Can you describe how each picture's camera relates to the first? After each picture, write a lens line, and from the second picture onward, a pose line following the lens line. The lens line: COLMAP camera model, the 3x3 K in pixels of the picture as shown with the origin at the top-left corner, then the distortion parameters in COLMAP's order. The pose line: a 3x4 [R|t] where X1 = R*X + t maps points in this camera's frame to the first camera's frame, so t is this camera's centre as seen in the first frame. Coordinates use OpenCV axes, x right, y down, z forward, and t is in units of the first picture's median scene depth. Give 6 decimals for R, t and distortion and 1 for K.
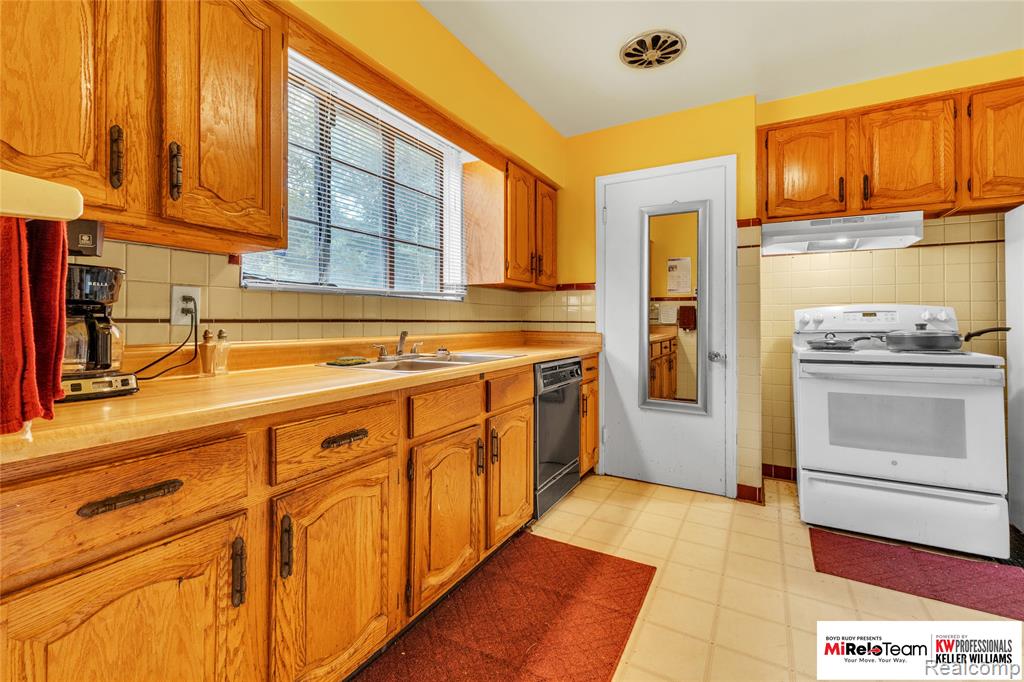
lens RADIAL K [[438.3, 0, 514.0], [0, 438.3, 317.4], [0, 0, 1]] dist [0.000179, 0.000088]
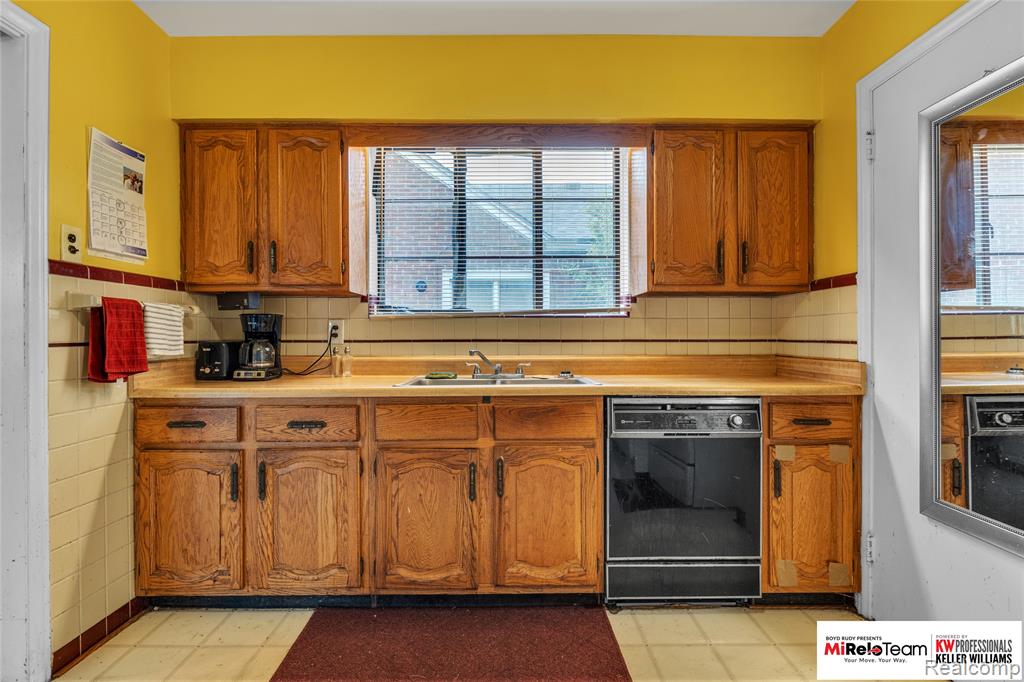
lens RADIAL K [[498.3, 0, 509.6], [0, 498.3, 336.8], [0, 0, 1]] dist [-0.004684, -0.000380]
pose [[0.492146, -0.003164, -0.870507, 0.929966], [0.010586, 0.999941, 0.002350, -0.004719], [0.870448, -0.010372, 0.492151, 0.538623]]
